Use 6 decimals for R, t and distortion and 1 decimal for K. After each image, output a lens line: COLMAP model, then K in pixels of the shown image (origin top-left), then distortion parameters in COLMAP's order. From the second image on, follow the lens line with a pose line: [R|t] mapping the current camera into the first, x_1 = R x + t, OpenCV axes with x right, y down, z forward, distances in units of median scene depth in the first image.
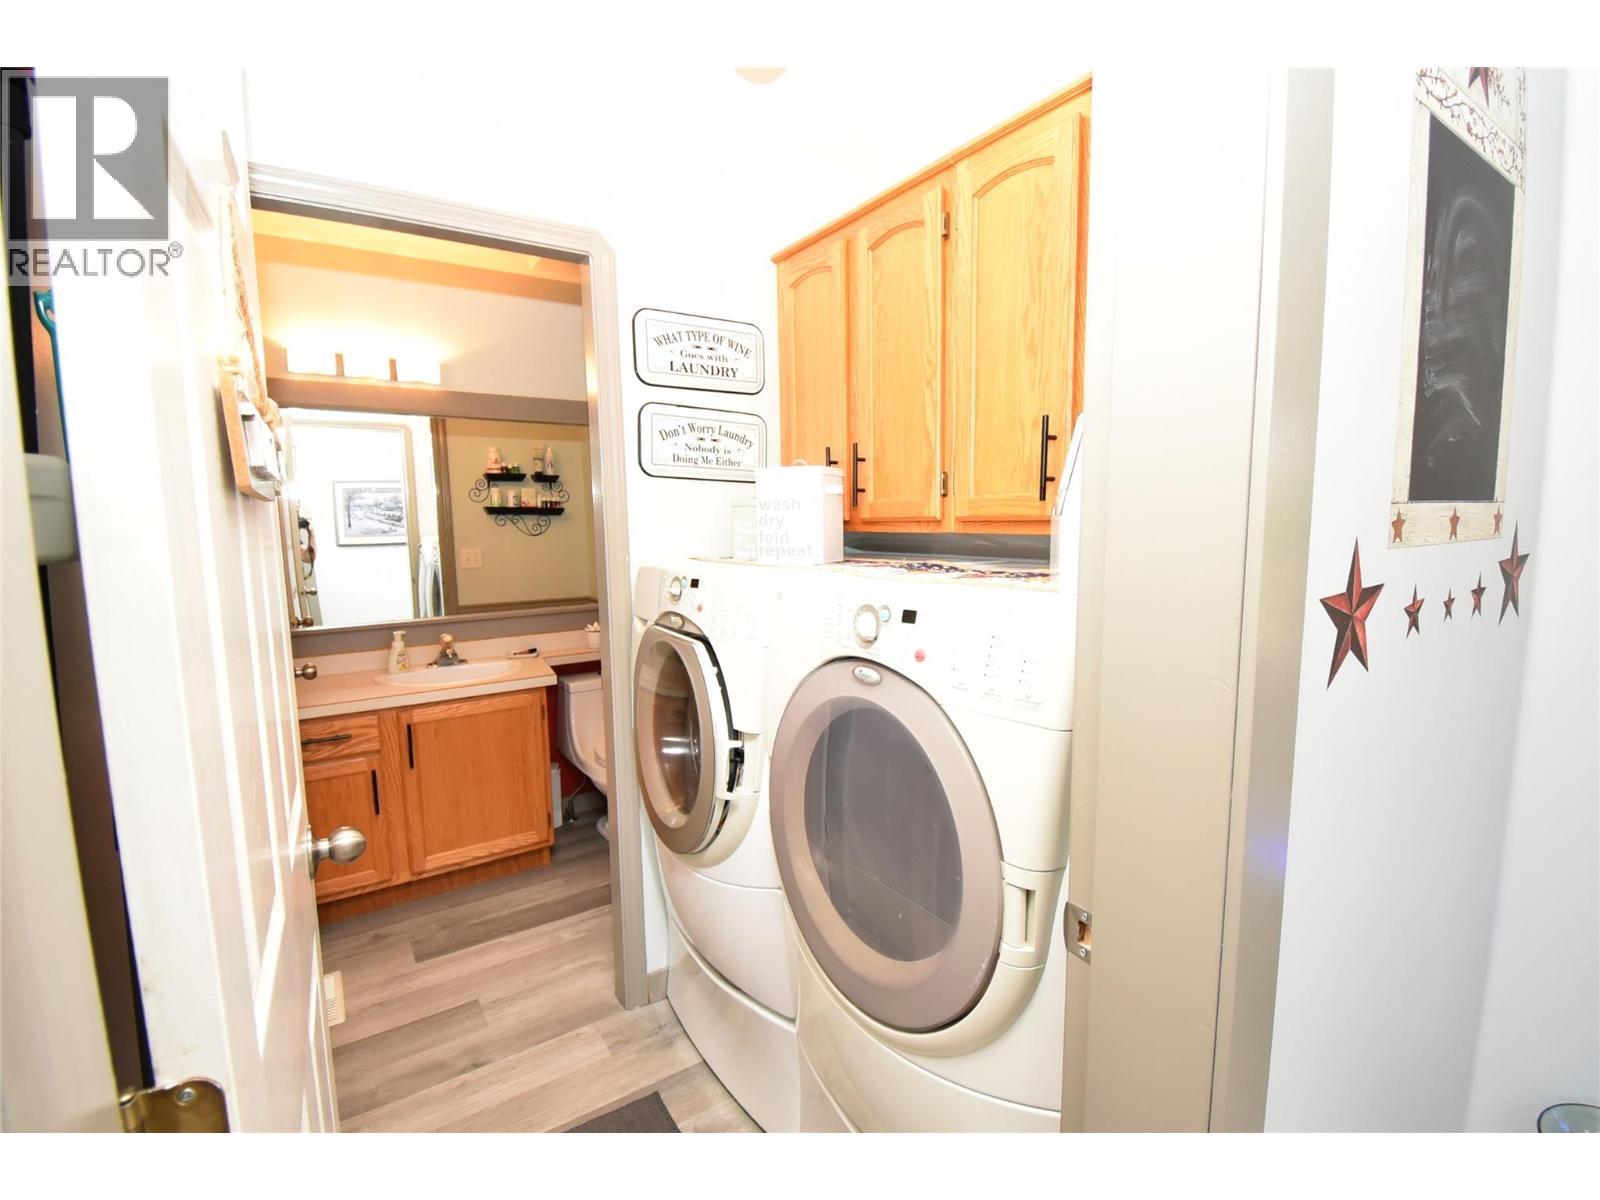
lens RADIAL K [[719.1, 0, 804.9], [0, 719.1, 611.0], [0, 0, 1]] dist [0.021530, -0.026728]
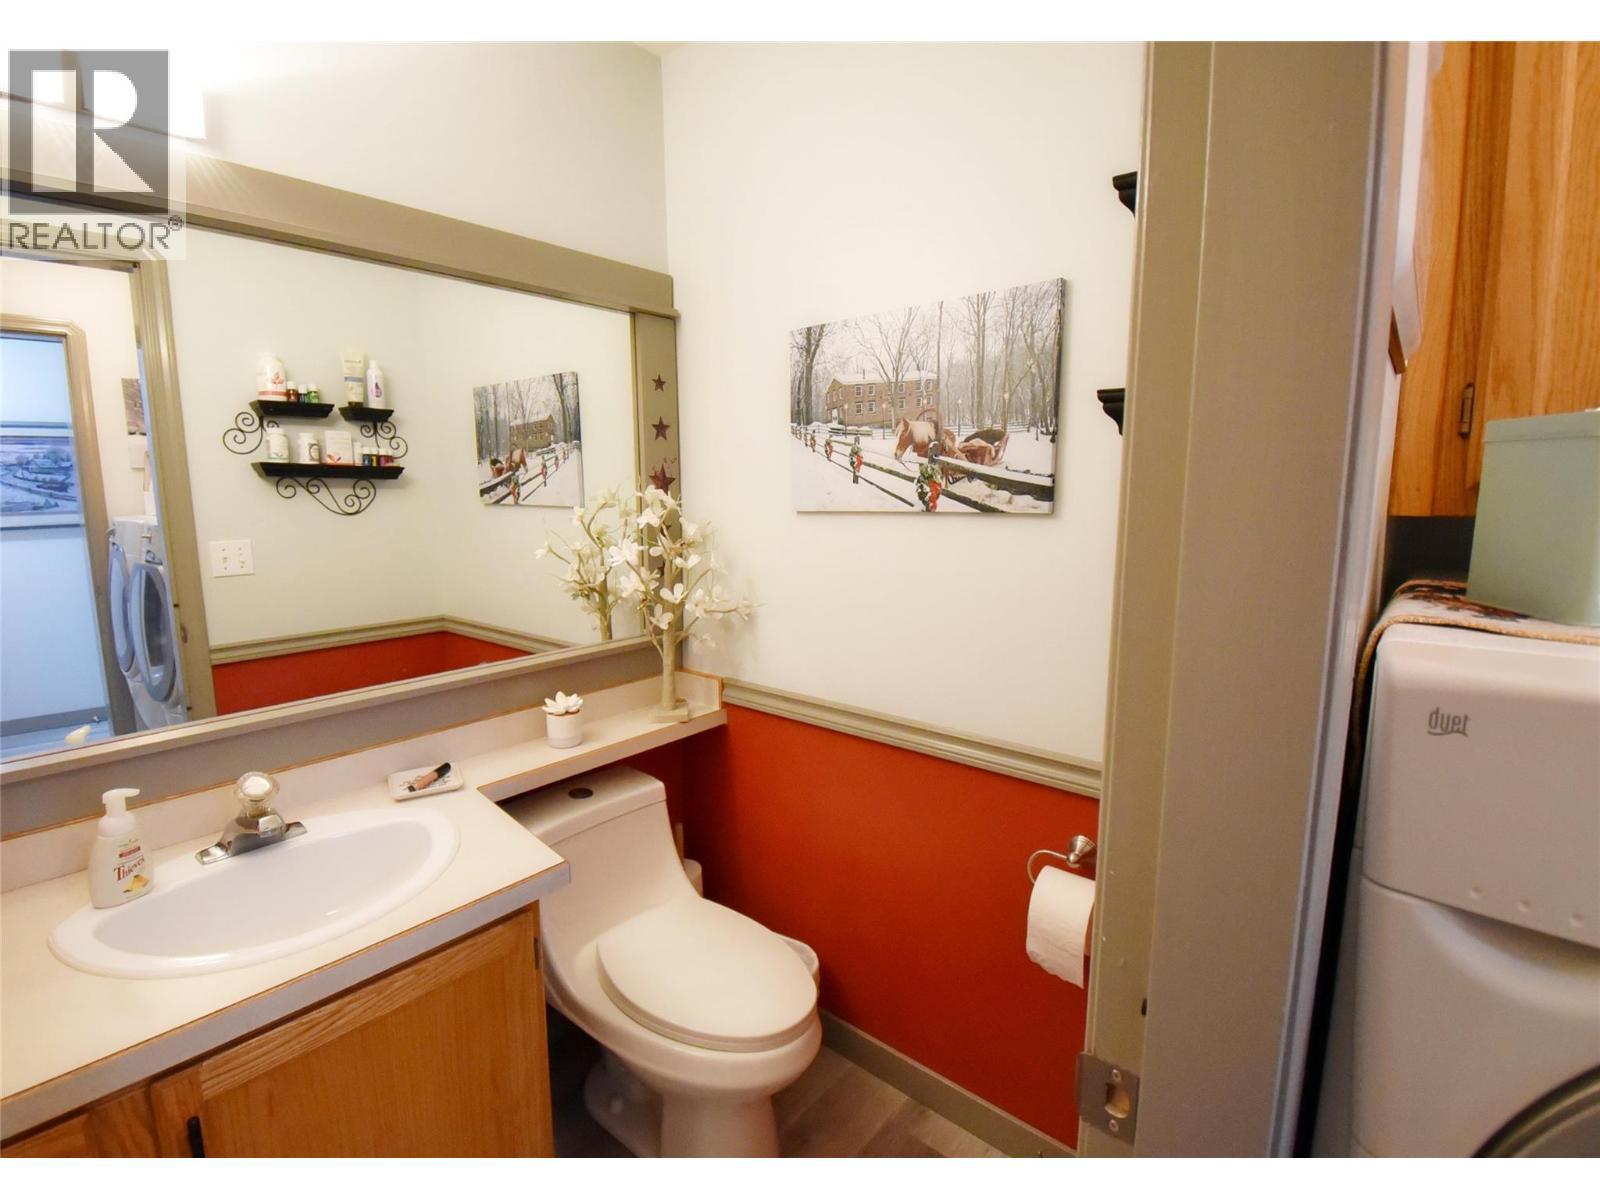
lens RADIAL K [[739.8, 0, 789.6], [0, 739.8, 612.8], [0, 0, 1]] dist [0.002512, -0.019646]
pose [[0.961984, -0.040970, 0.270016, -0.205142], [0.029673, 0.998510, 0.045792, -0.044465], [-0.271489, -0.036039, 0.961766, 0.345010]]
